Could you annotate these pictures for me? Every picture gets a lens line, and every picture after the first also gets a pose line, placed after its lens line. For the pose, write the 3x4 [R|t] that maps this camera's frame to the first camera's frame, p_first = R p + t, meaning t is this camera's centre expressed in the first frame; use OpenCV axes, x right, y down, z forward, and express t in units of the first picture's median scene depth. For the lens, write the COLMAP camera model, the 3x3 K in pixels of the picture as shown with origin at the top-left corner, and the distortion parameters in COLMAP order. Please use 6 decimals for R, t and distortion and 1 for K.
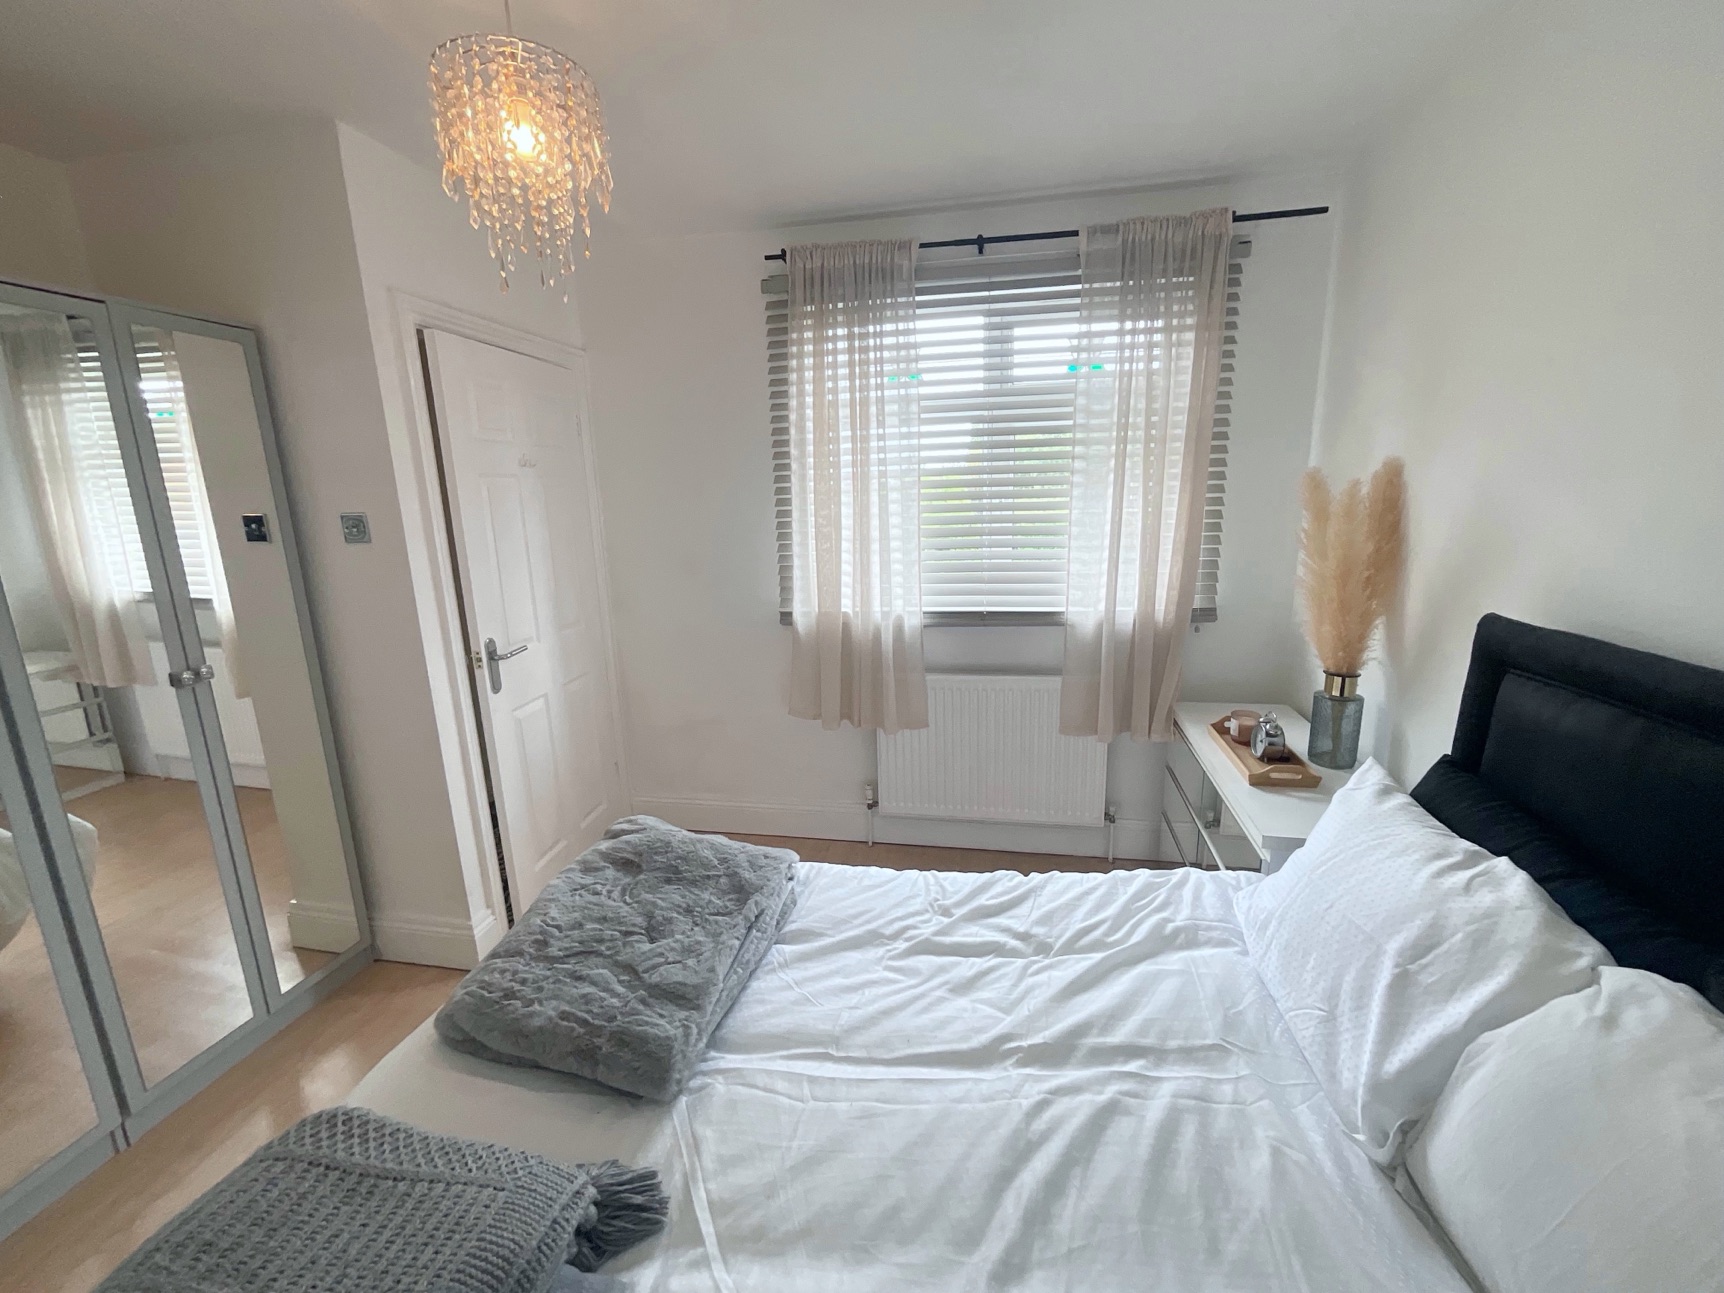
lens RADIAL K [[700.1, 0, 862.0], [0, 700.1, 646.5], [0, 0, 1]] dist [-0.011724, 0.008988]
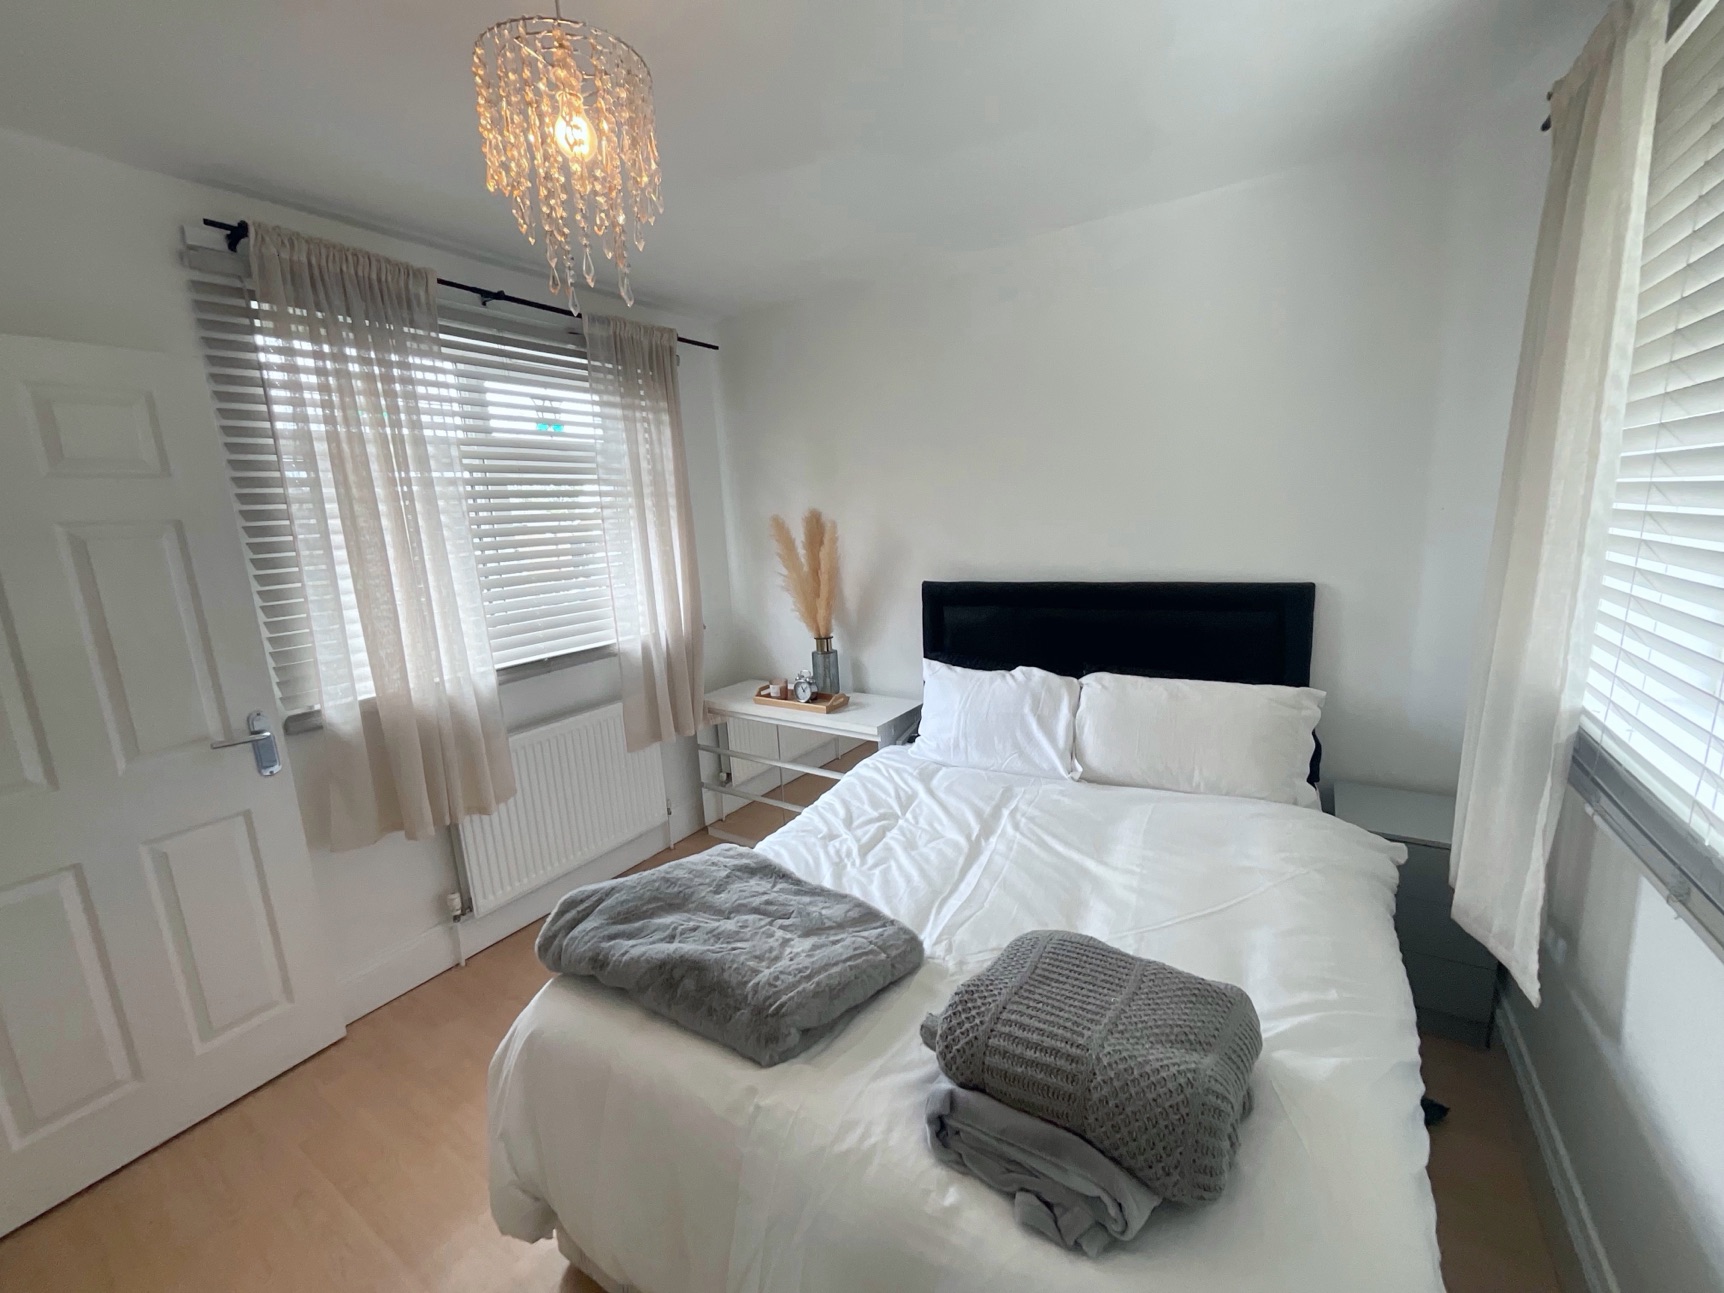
lens RADIAL K [[700.1, 0, 862.0], [0, 700.1, 646.5], [0, 0, 1]] dist [-0.011724, 0.008988]
pose [[0.365043, -0.169280, 0.915471, -0.622604], [0.241586, 0.966870, 0.082451, -0.042151], [-0.899099, 0.191067, 0.393845, 0.212718]]
